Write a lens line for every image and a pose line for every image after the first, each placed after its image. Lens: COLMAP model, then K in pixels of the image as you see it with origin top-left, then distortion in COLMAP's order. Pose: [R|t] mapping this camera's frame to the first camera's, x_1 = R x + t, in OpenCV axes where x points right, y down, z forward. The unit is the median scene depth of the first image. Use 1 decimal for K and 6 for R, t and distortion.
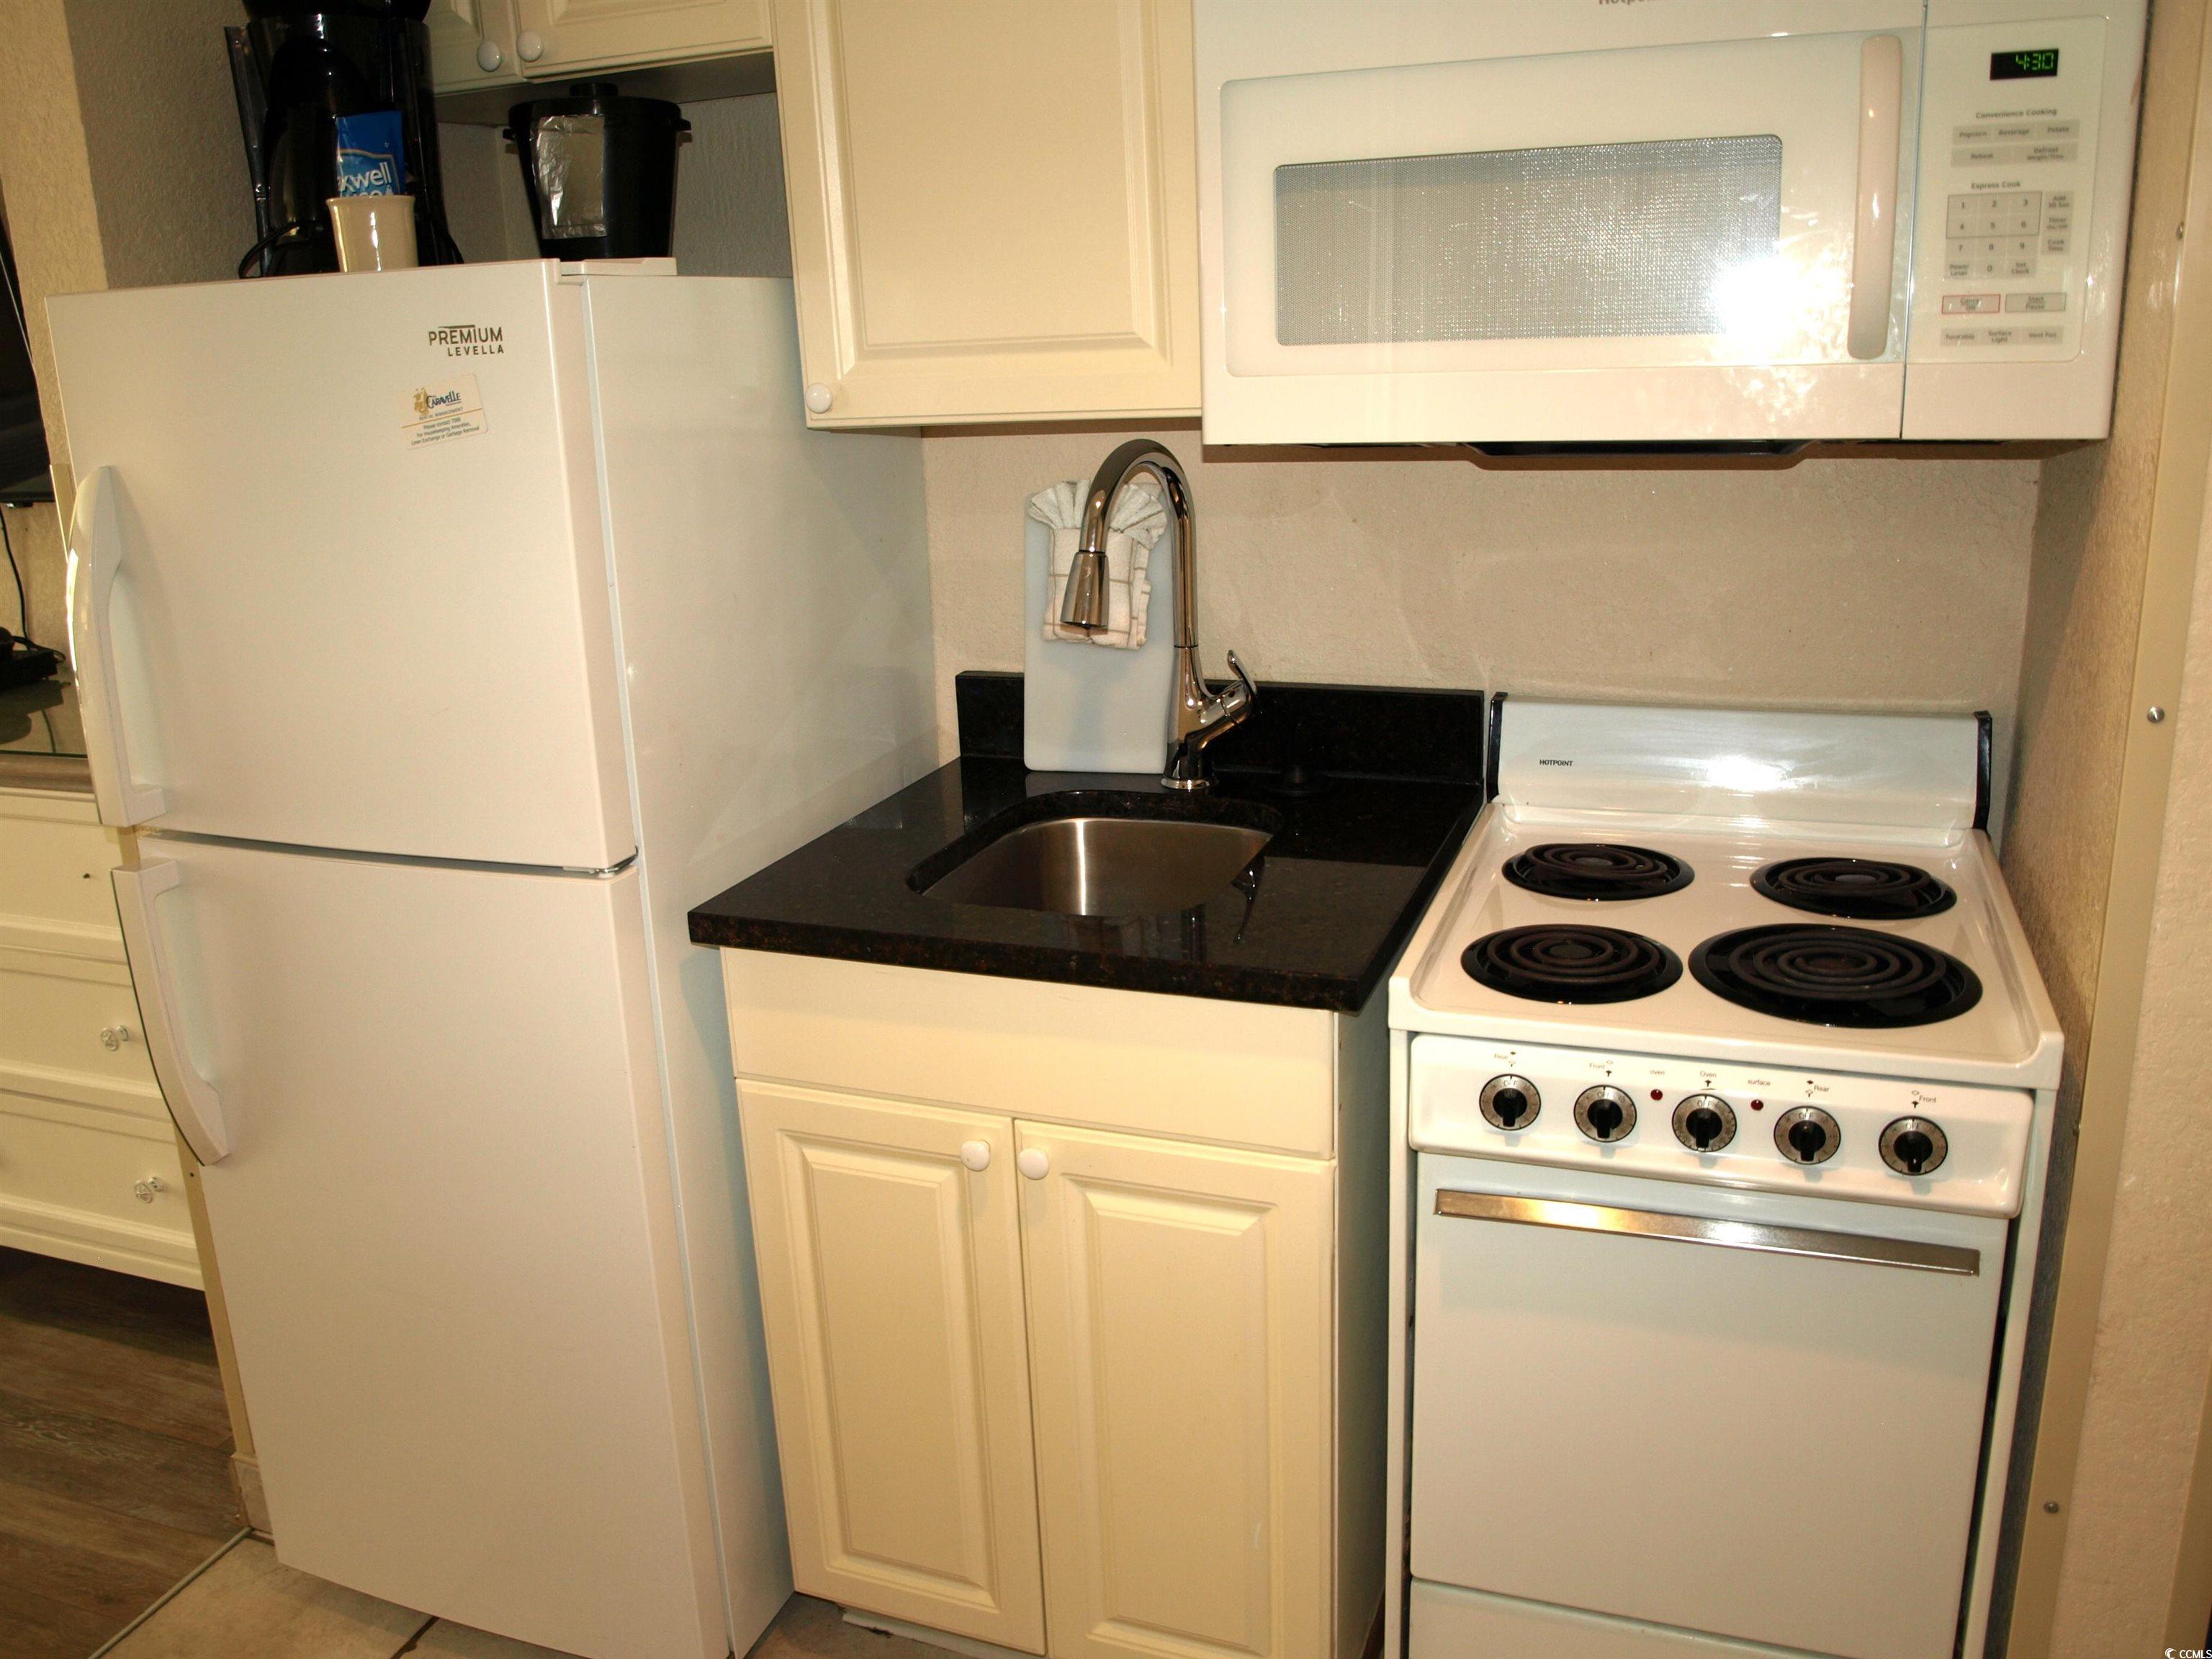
lens RADIAL K [[1745.6, 0, 1107.2], [0, 1745.6, 772.6], [0, 0, 1]] dist [-0.083984, 0.052116]
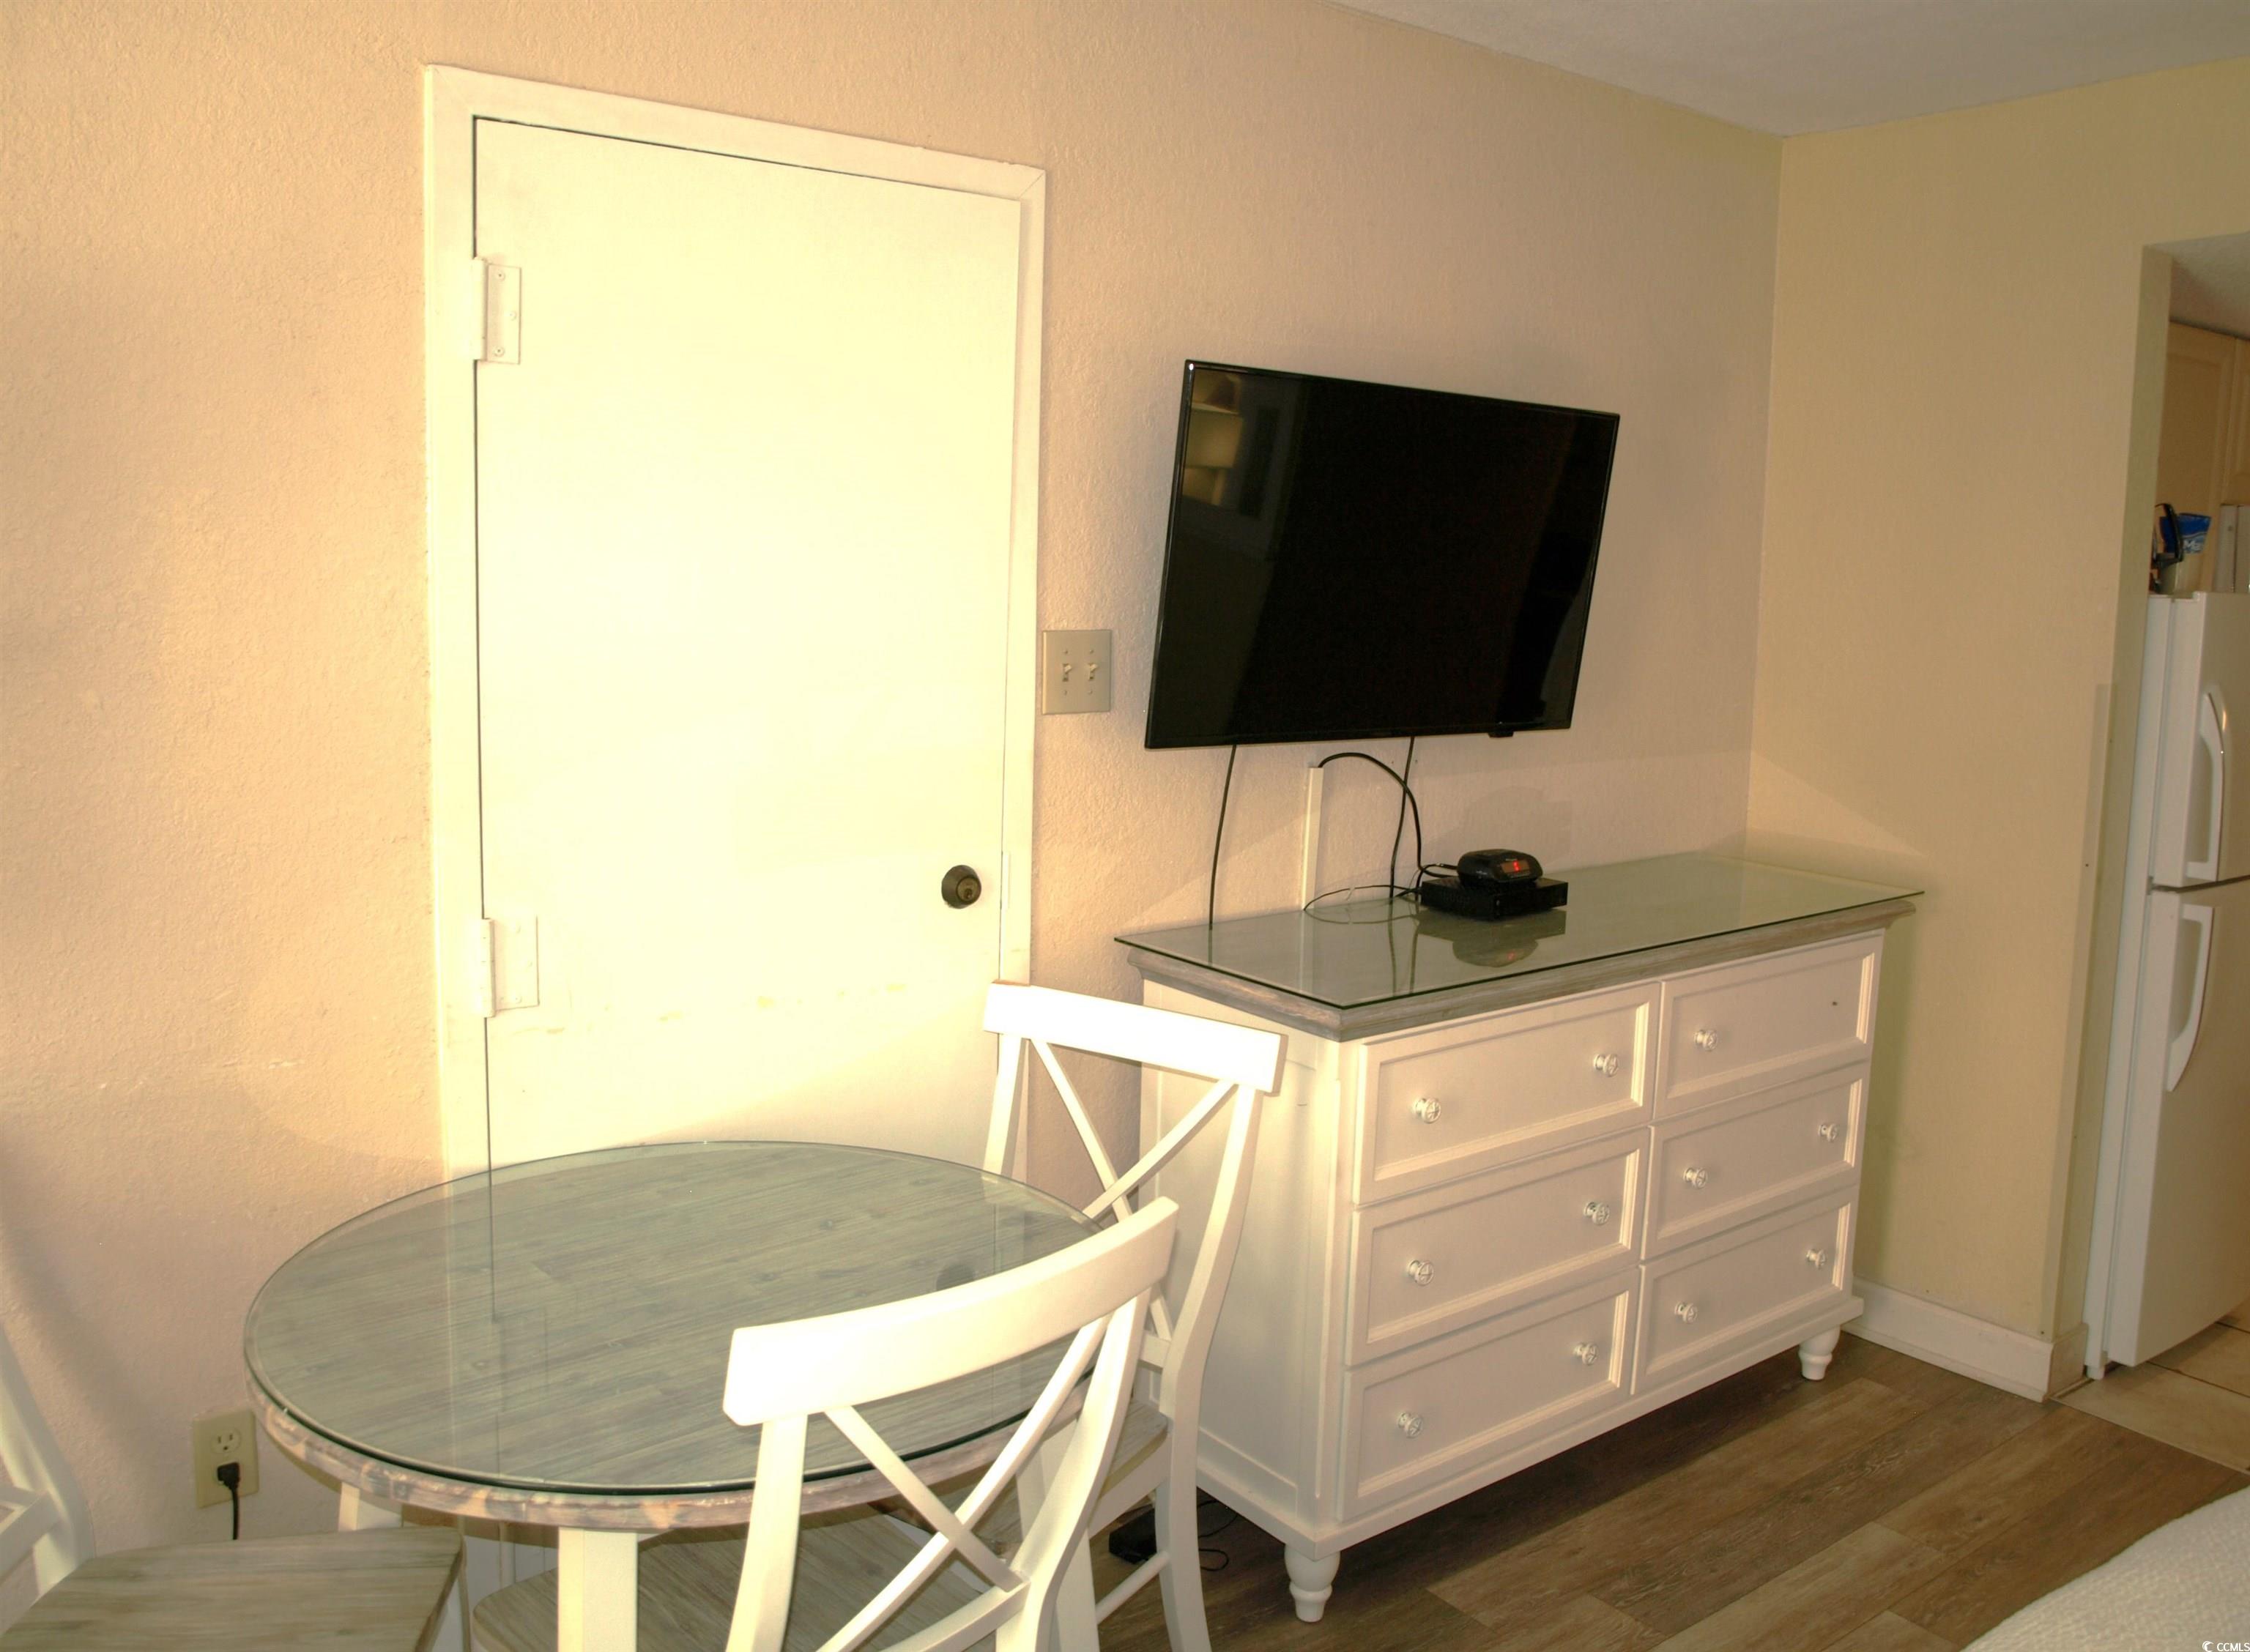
lens RADIAL K [[1790.7, 0, 1122.1], [0, 1790.7, 762.9], [0, 0, 1]] dist [-0.089475, 0.060145]
pose [[0.535611, -0.040295, 0.843503, -3.131638], [0.175329, 0.982401, -0.064401, -0.199454], [-0.826063, 0.182384, 0.533250, 1.084086]]
